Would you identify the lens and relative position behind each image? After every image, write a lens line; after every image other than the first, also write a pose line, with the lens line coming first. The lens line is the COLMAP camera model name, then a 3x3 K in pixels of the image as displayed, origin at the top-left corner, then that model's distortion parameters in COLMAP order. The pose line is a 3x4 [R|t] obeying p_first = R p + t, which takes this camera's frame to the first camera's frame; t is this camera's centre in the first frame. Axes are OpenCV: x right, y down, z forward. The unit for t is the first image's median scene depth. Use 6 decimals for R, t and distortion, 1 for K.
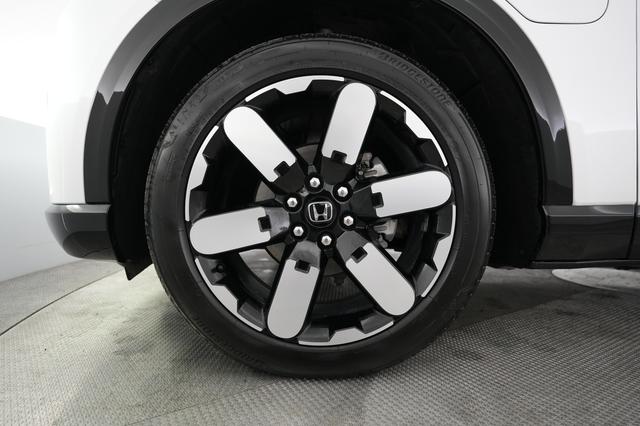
lens RADIAL K [[380.6, 0, 319.9], [0, 380.6, 216.0], [0, 0, 1]] dist [-0.001436, -0.000746]
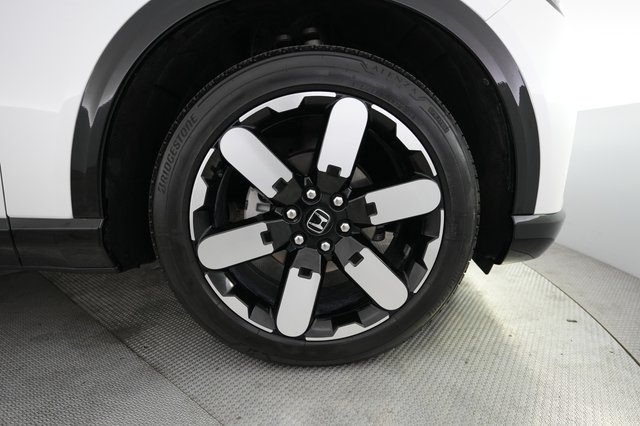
lens RADIAL K [[337.5, 0, 319.3], [0, 337.5, 208.6], [0, 0, 1]] dist [0.003284, 0.001117]
pose [[0.996936, -0.061544, 0.048278, -0.041172], [0.053566, 0.986930, 0.151988, -0.196217], [-0.057001, -0.148936, 0.987203, 0.073169]]
